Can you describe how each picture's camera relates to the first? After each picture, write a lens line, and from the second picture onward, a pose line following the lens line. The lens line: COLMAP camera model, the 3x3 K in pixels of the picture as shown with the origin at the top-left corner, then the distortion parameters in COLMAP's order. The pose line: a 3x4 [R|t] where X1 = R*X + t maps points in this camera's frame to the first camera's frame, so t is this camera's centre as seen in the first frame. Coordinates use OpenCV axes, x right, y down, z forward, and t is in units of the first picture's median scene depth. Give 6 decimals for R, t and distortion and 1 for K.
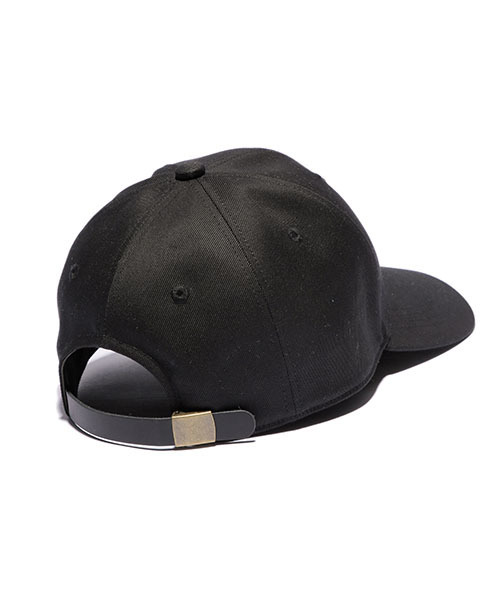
lens RADIAL K [[1606.5, 0, 266.5], [0, 1606.5, 259.7], [0, 0, 1]] dist [0.507964, 0.000000]
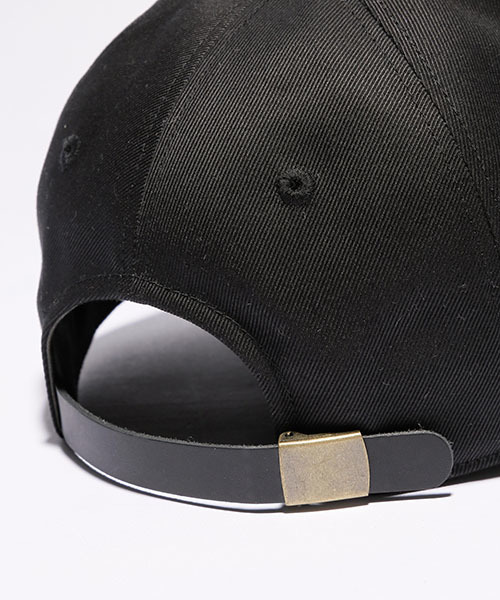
lens RADIAL K [[1521.2, 0, 249.8], [0, 1521.2, 300.1], [0, 0, 1]] dist [0.184922, 0.000000]
pose [[0.999948, -0.000168, 0.010219, -0.070409], [-0.000085, 0.999694, 0.024720, 0.043109], [-0.010220, -0.024720, 0.999642, 0.543369]]
